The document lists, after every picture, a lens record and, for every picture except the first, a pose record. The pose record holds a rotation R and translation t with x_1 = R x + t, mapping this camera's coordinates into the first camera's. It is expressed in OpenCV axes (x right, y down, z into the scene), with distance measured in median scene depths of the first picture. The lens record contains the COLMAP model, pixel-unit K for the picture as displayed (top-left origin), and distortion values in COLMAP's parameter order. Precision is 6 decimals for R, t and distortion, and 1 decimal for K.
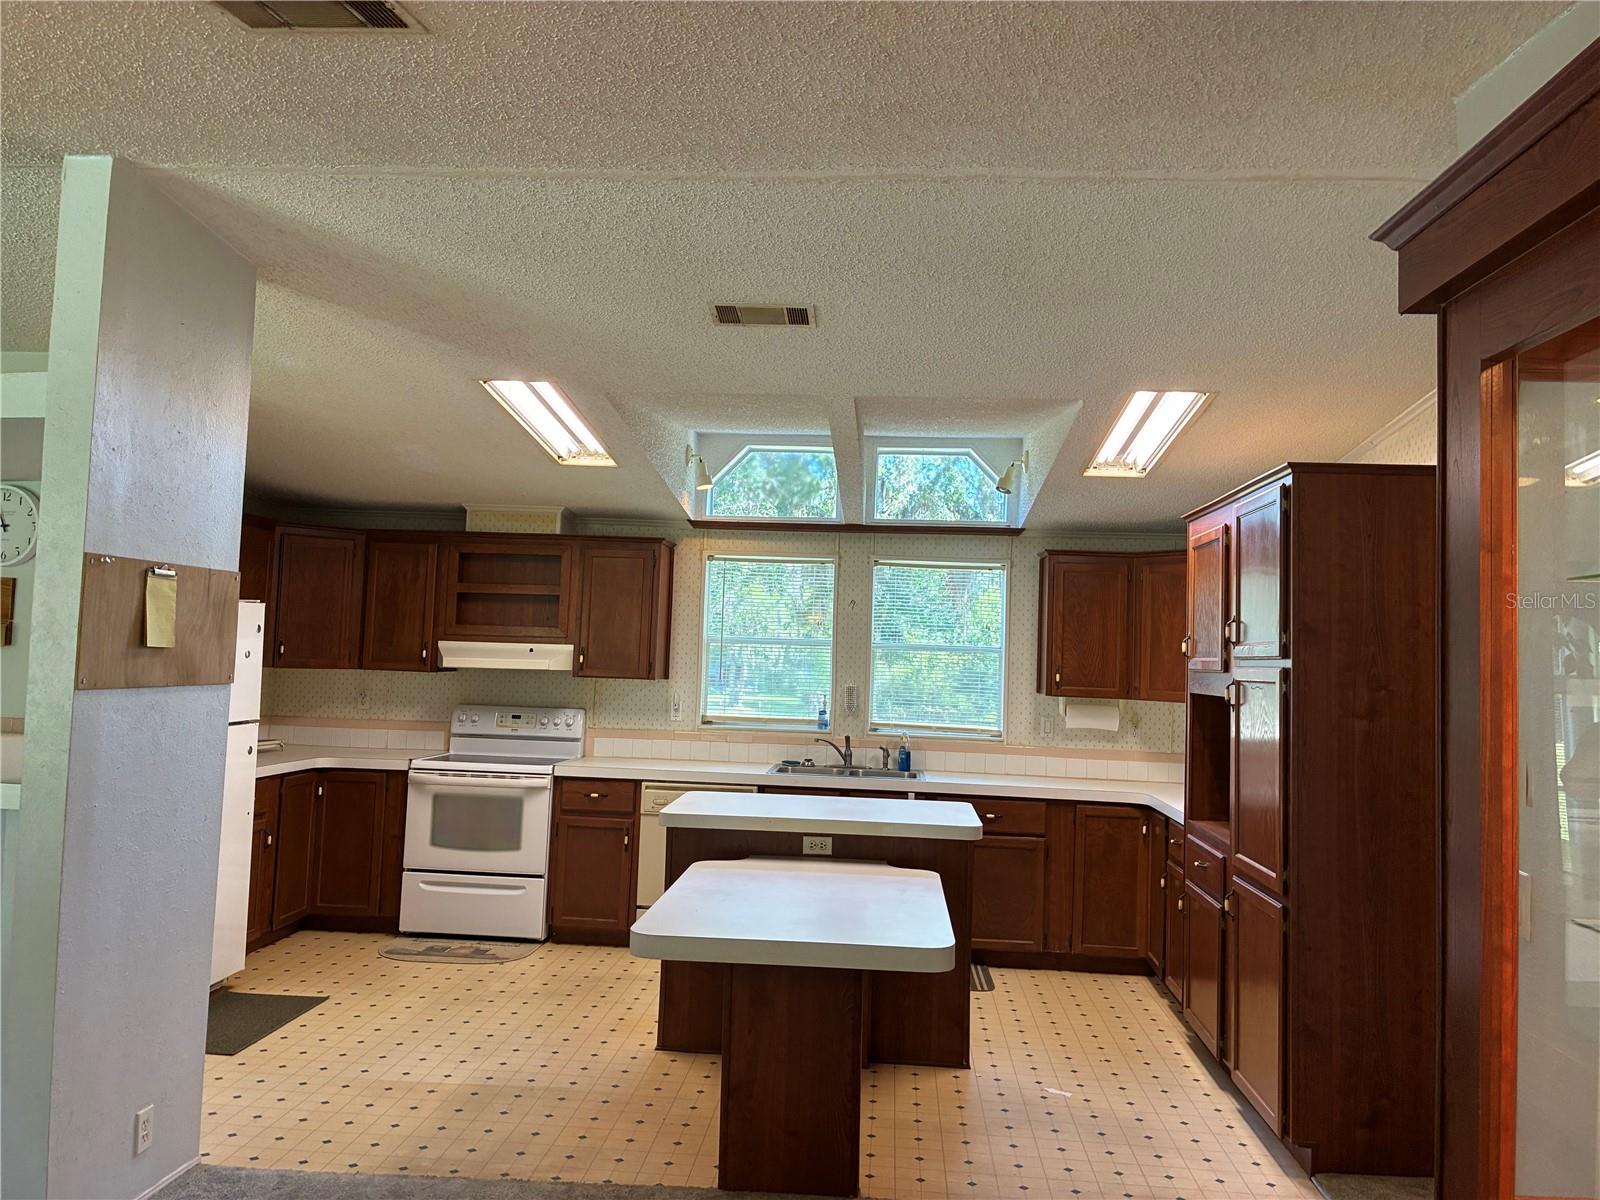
lens RADIAL K [[1218.0, 0, 807.6], [0, 1218.0, 595.0], [0, 0, 1]] dist [0.042237, -0.058491]
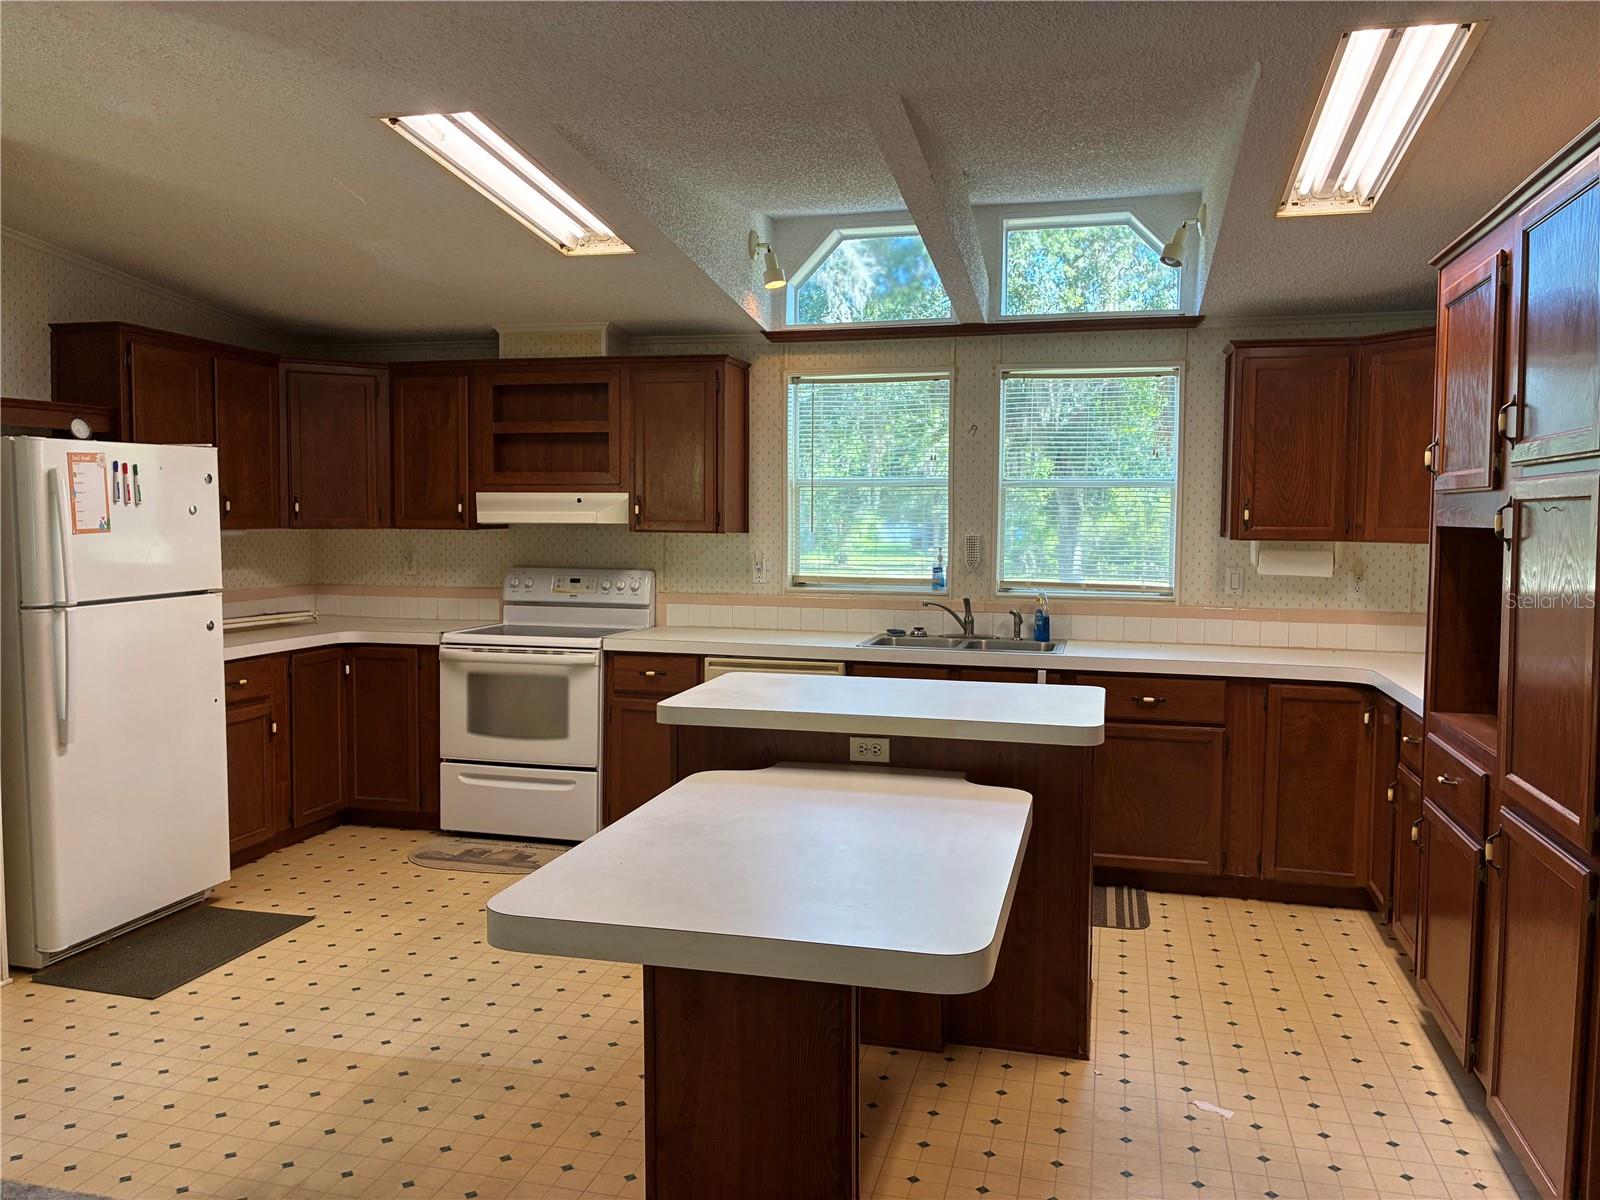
lens RADIAL K [[1218.0, 0, 791.8], [0, 1218.0, 596.0], [0, 0, 1]] dist [0.042237, -0.058491]
pose [[0.982216, -0.015631, -0.187103, 0.075941], [0.036774, 0.993243, 0.110070, 0.025852], [0.184119, -0.114993, 0.976154, 0.229126]]
